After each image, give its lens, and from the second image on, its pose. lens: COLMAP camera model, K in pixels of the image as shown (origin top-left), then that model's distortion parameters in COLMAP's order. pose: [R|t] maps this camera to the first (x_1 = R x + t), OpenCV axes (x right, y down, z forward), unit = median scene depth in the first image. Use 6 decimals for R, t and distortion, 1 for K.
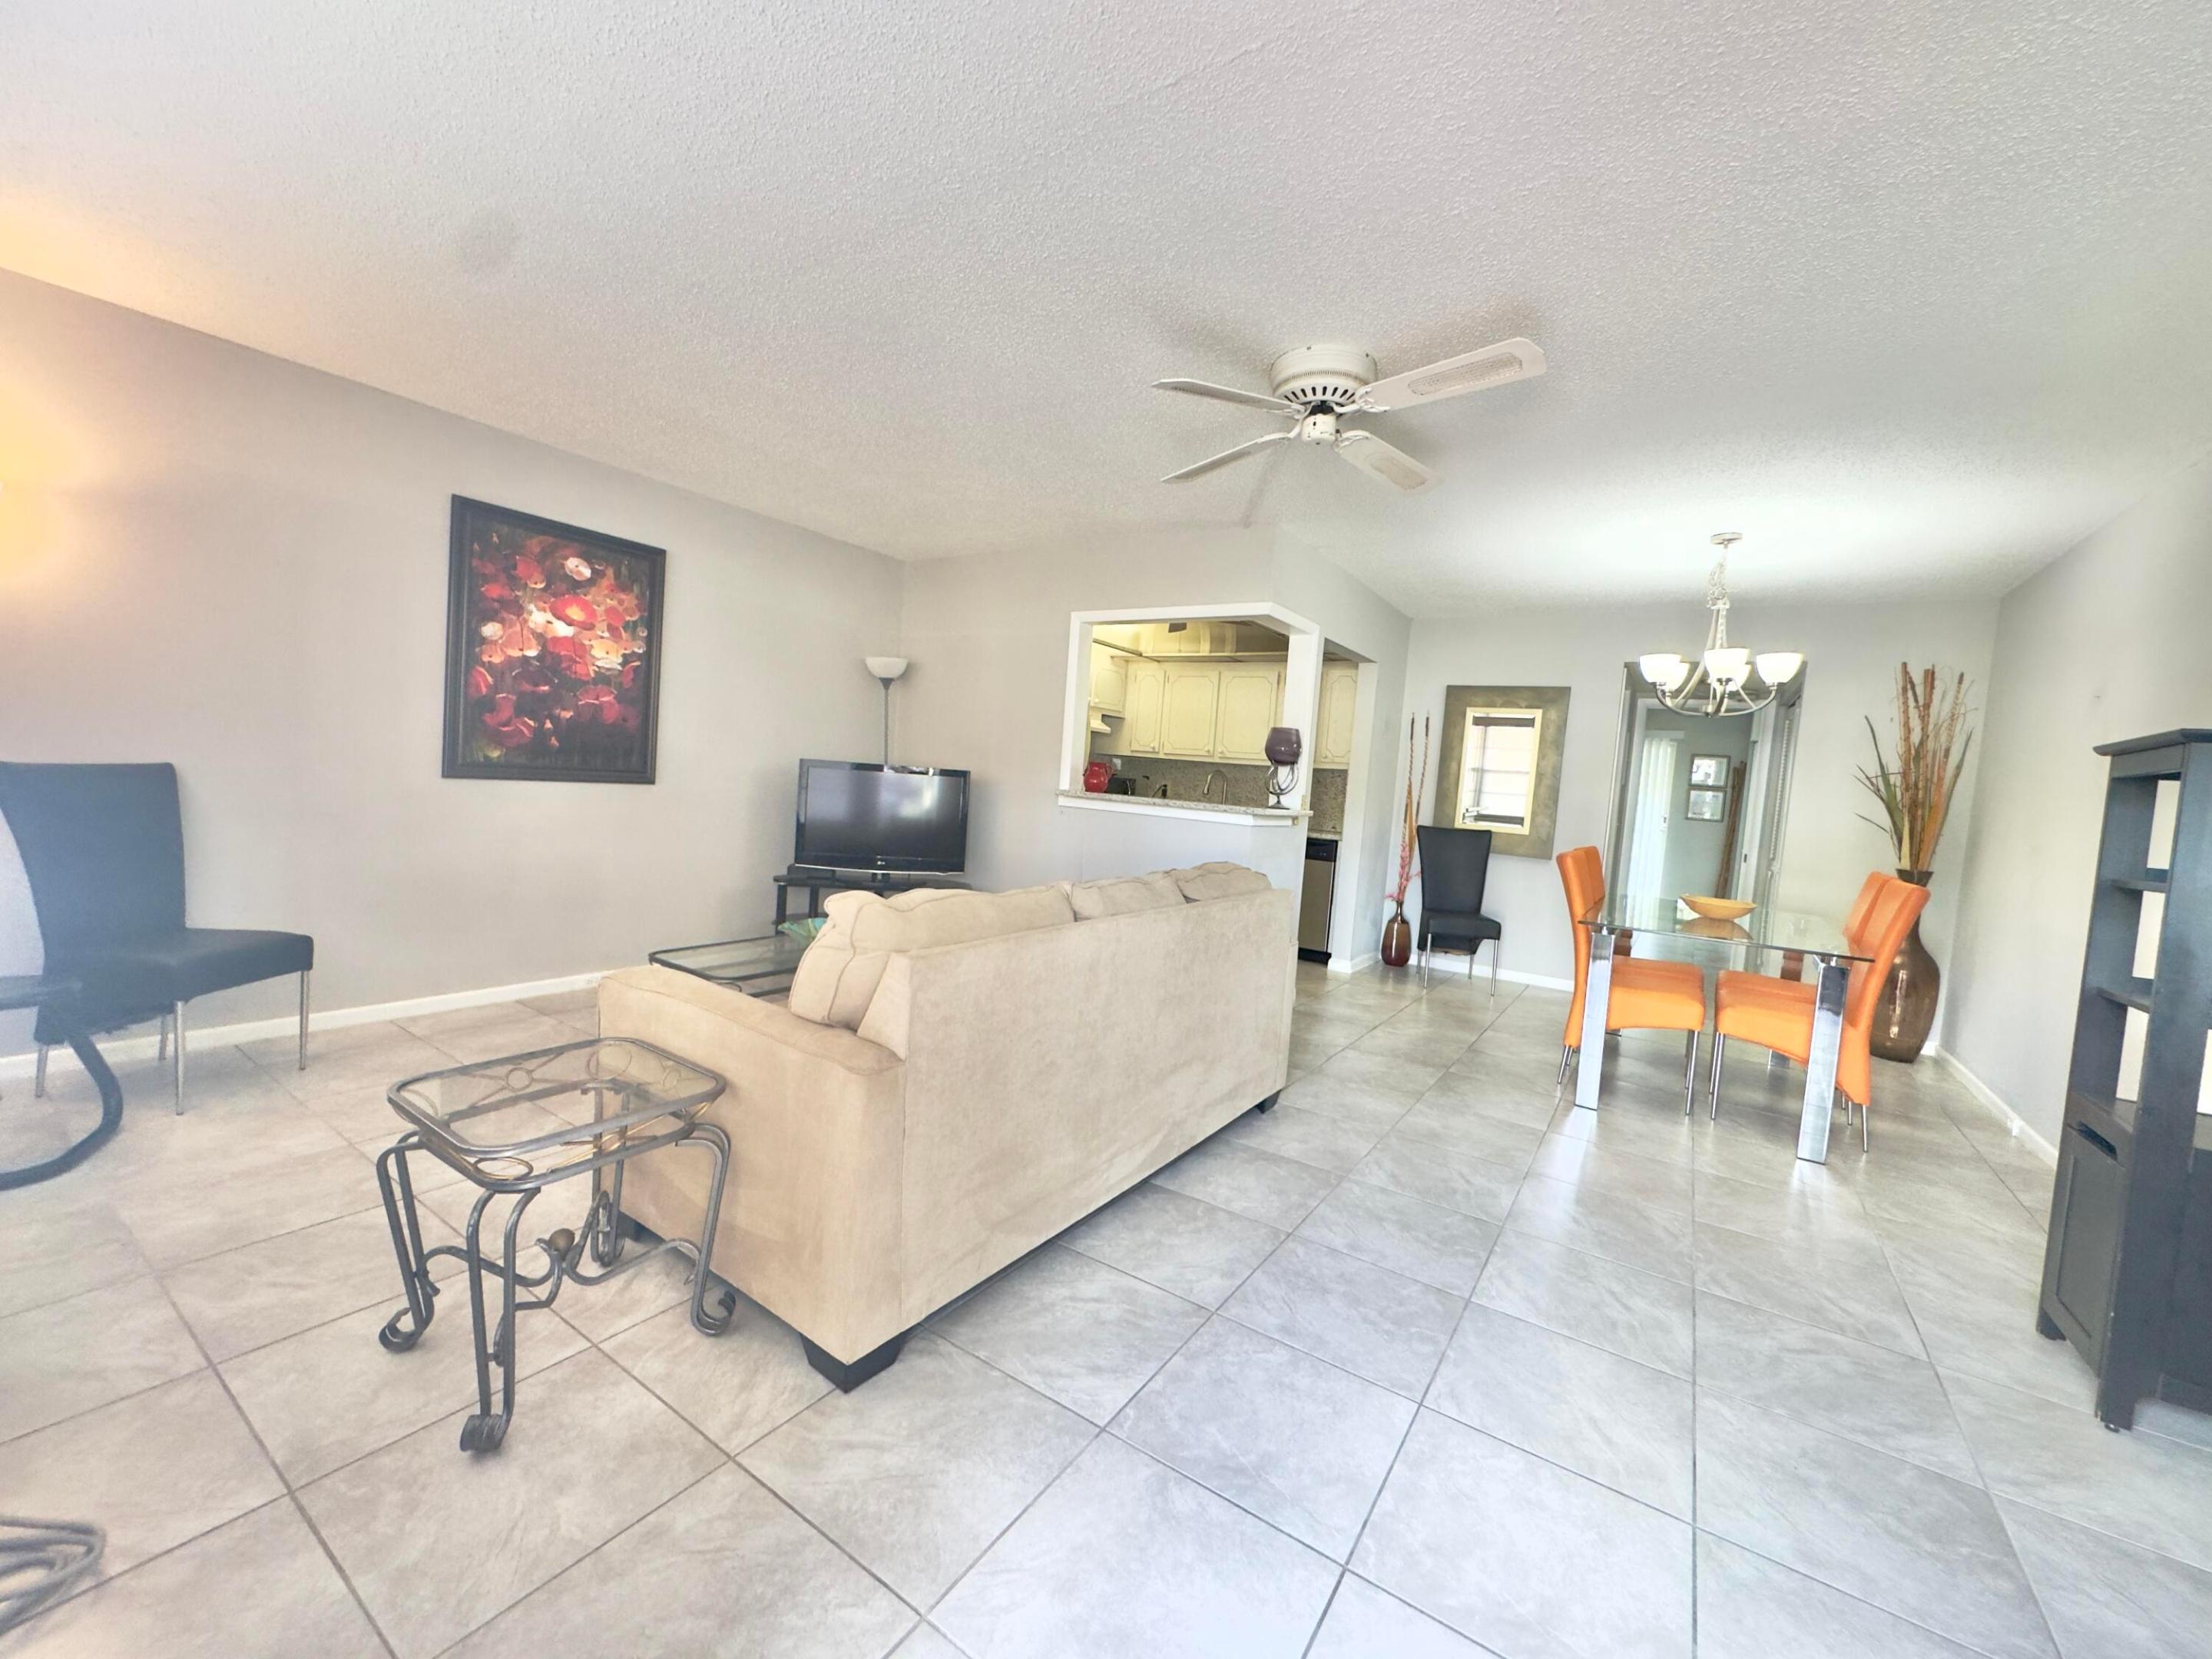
lens RADIAL K [[881.5, 0, 1107.6], [0, 881.5, 822.5], [0, 0, 1]] dist [-0.000033, -0.000003]
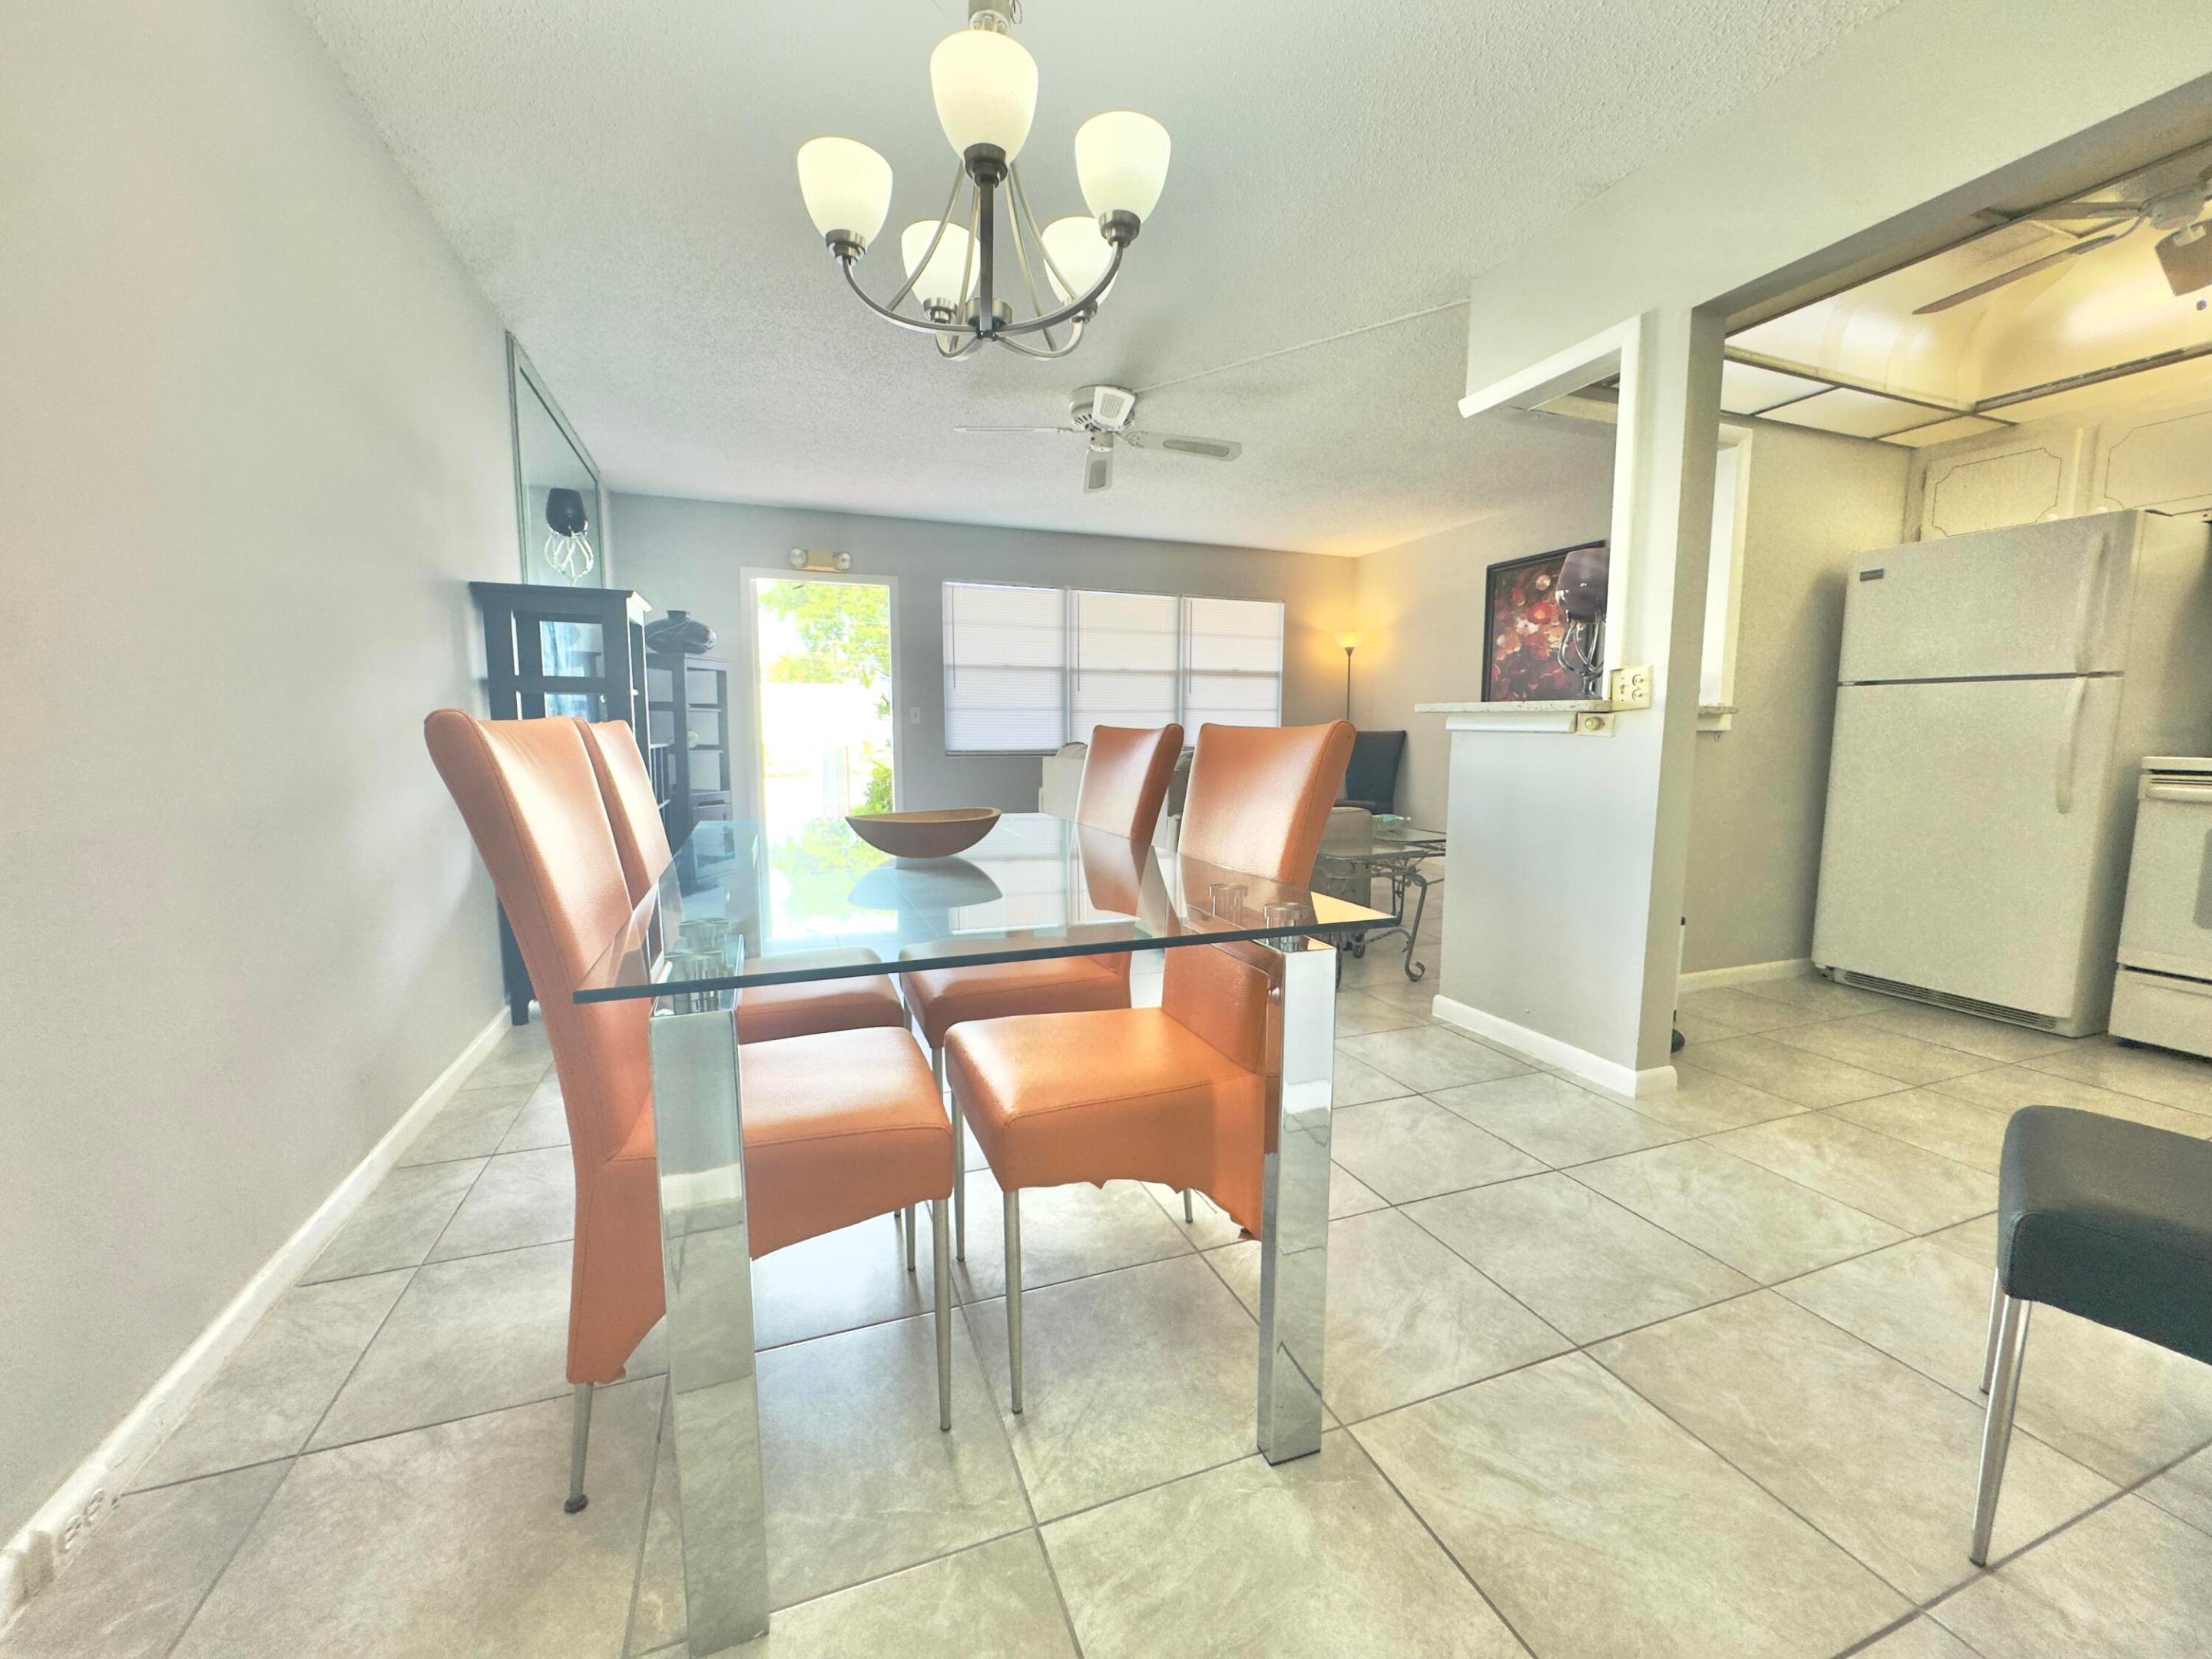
lens RADIAL K [[881.5, 0, 1107.6], [0, 881.5, 822.5], [0, 0, 1]] dist [-0.000033, -0.000003]
pose [[-0.575514, 0.011163, -0.817716, 0.974216], [-0.092520, 0.992598, 0.078667, 0.048697], [0.812542, 0.120929, -0.570221, 1.298646]]
